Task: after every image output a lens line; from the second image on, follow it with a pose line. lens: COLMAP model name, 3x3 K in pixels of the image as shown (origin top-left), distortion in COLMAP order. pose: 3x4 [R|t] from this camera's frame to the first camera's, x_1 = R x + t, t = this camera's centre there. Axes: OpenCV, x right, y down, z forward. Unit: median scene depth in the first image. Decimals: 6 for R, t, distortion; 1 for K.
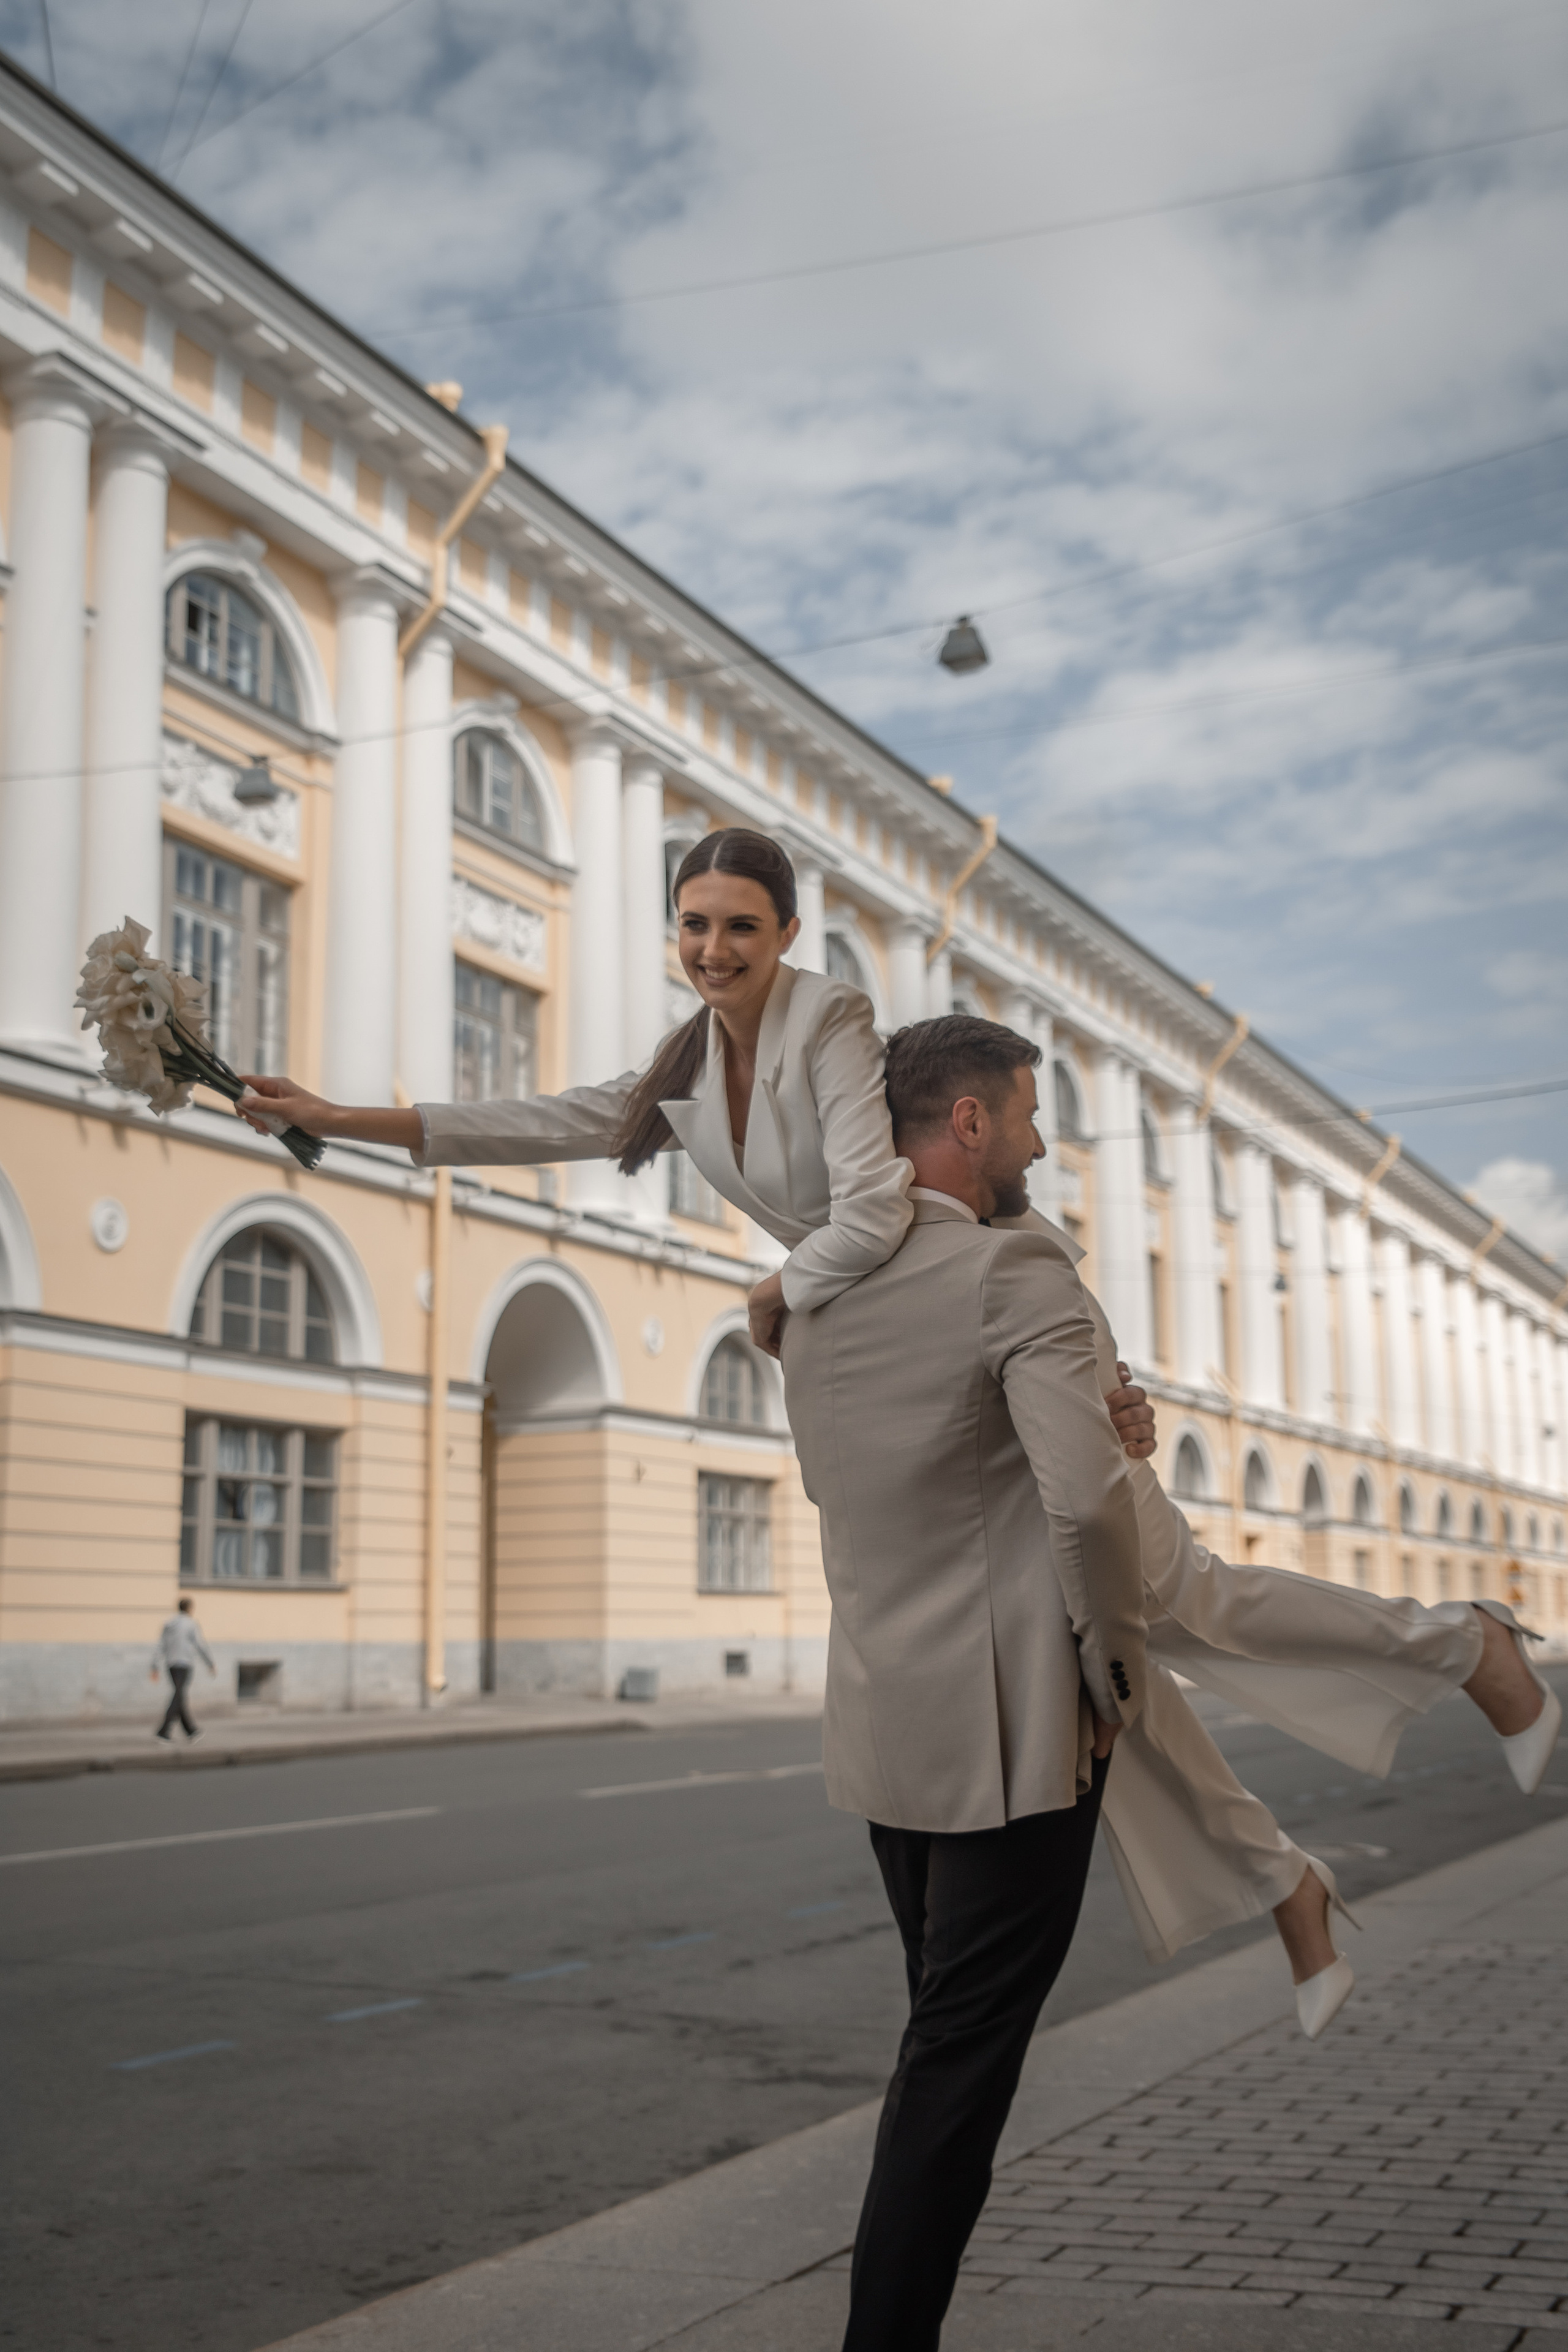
lens RADIAL K [[2628.8, 0, 784.0], [0, 2628.8, 1176.0], [0, 0, 1]] dist [0.007246, 0.075319]
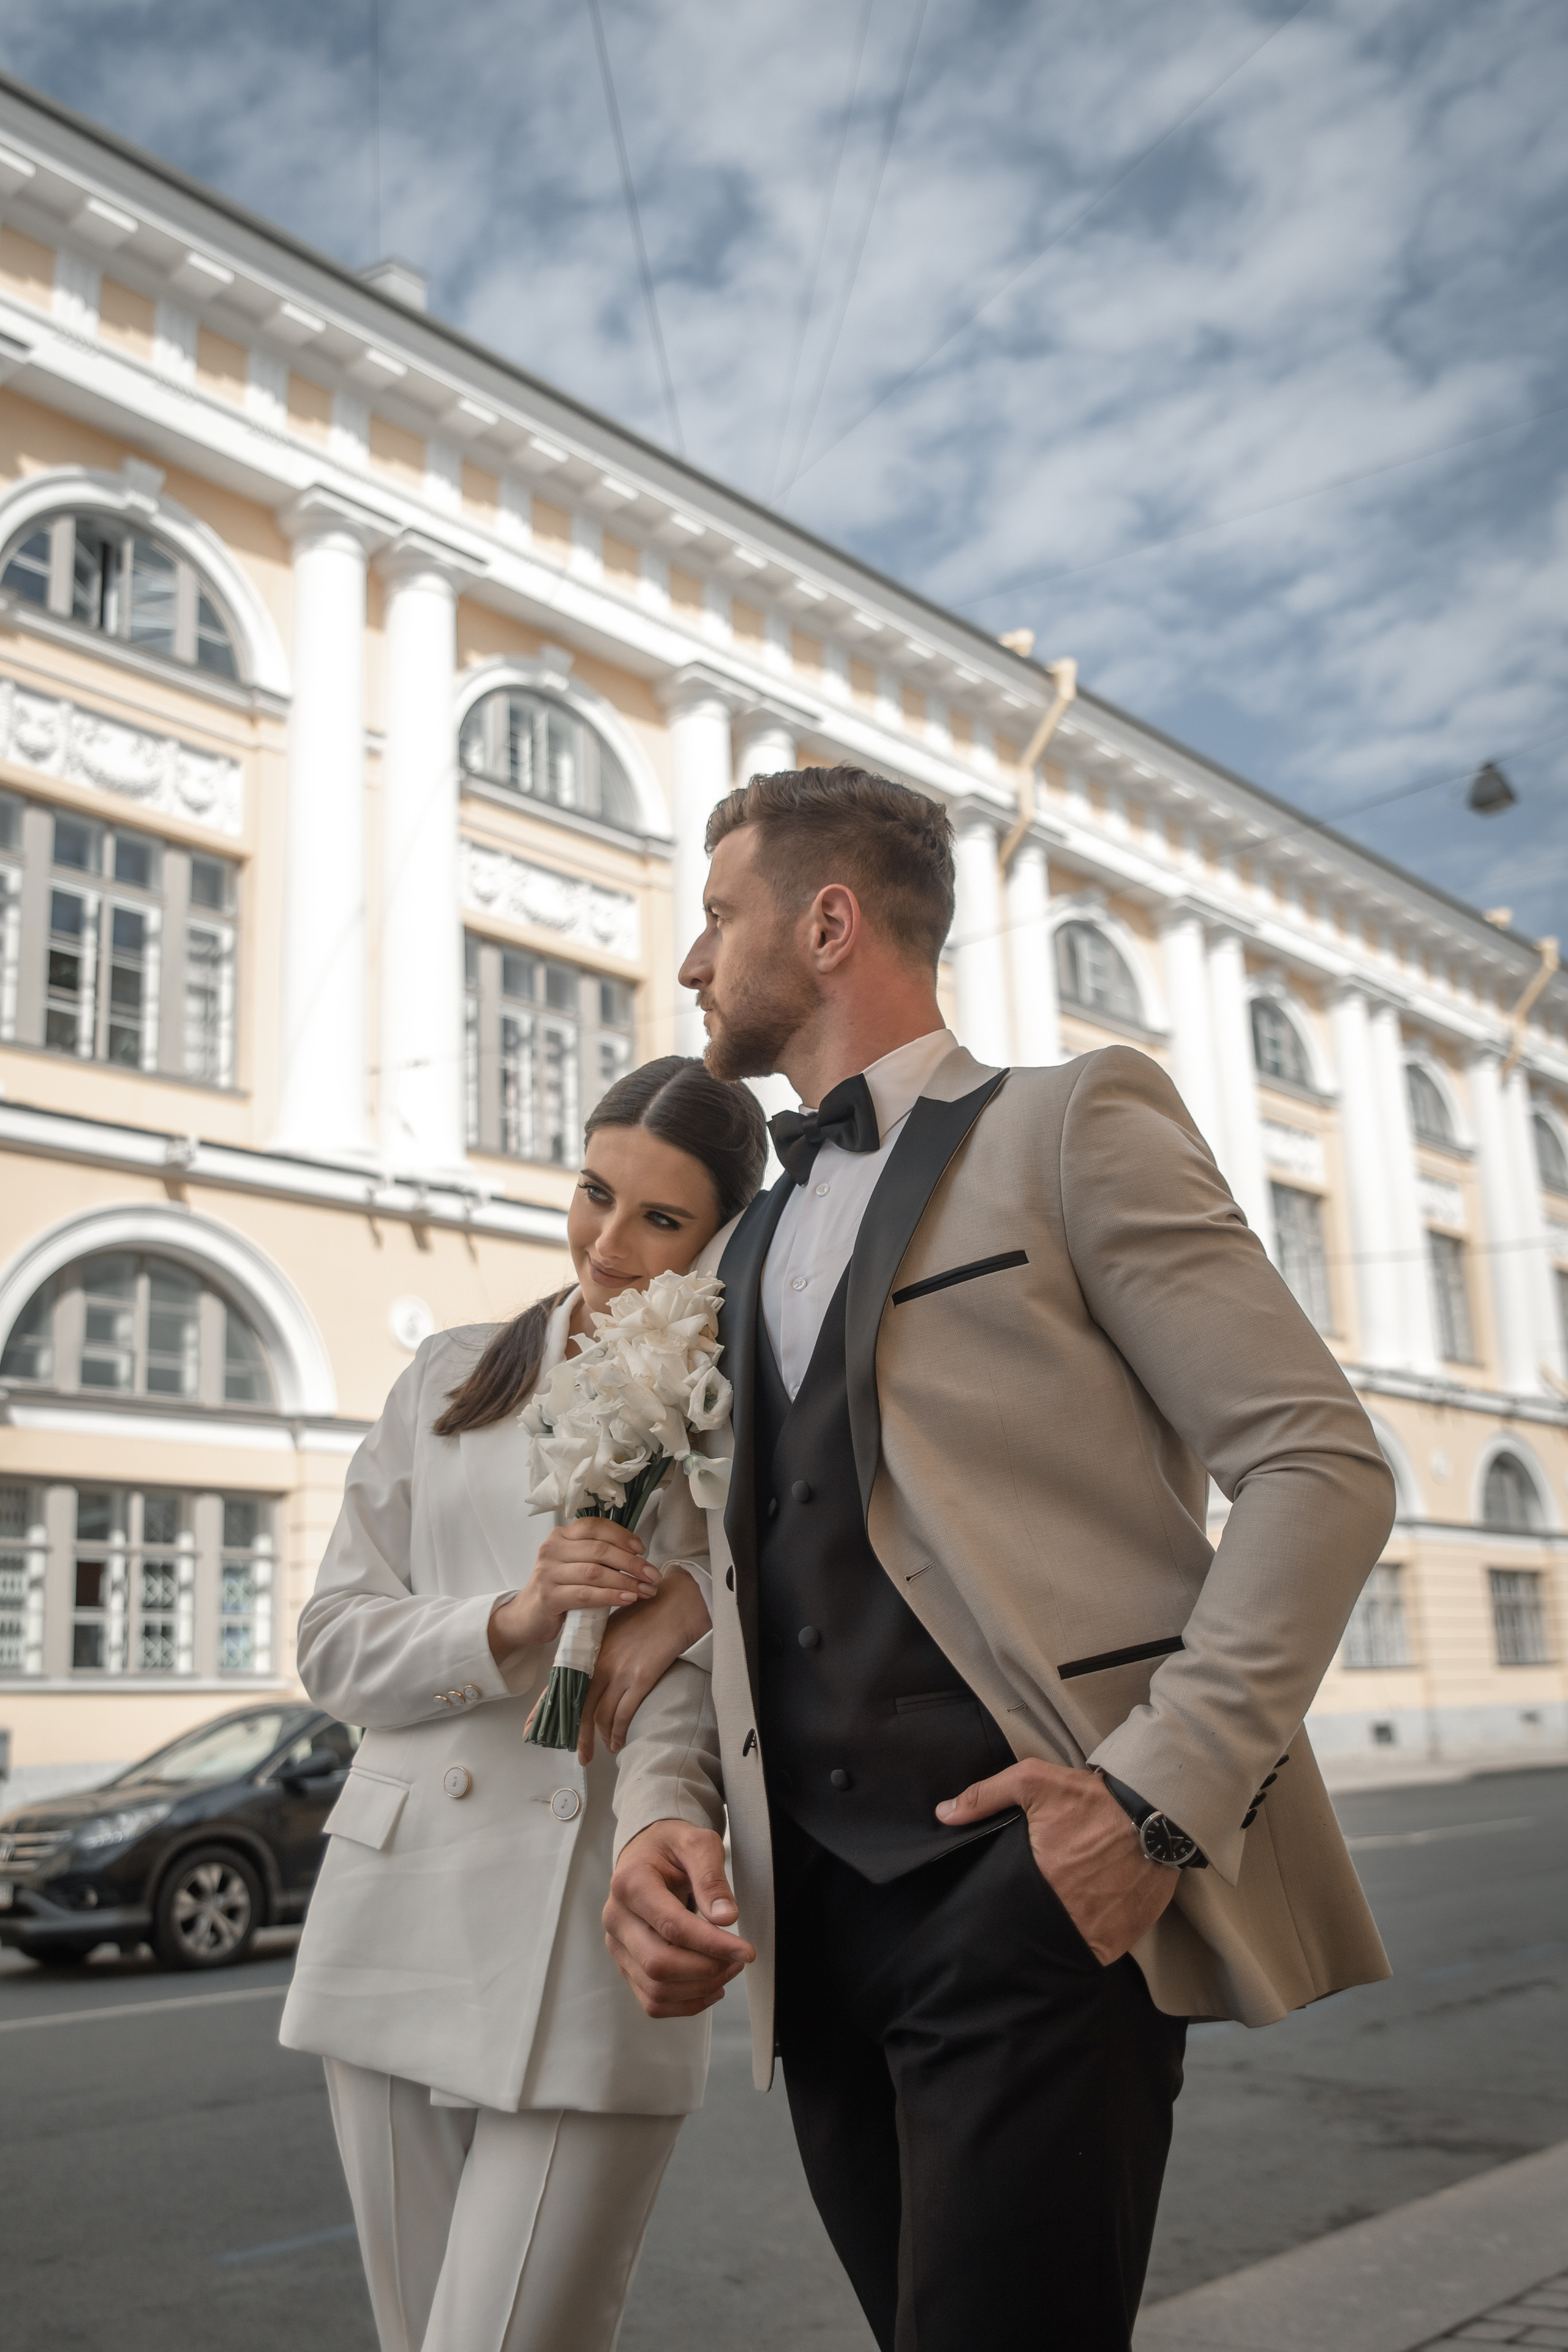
lens RADIAL K [[2266.2, 0, 784.0], [0, 2266.2, 1176.0], [0, 0, 1]] dist [-0.025894, 0.010798]
pose [[0.960334, -0.100987, -0.259924, 0.104412], [0.084413, 0.993666, -0.074184, 0.038185], [0.265769, 0.049300, 0.962775, 0.220865]]
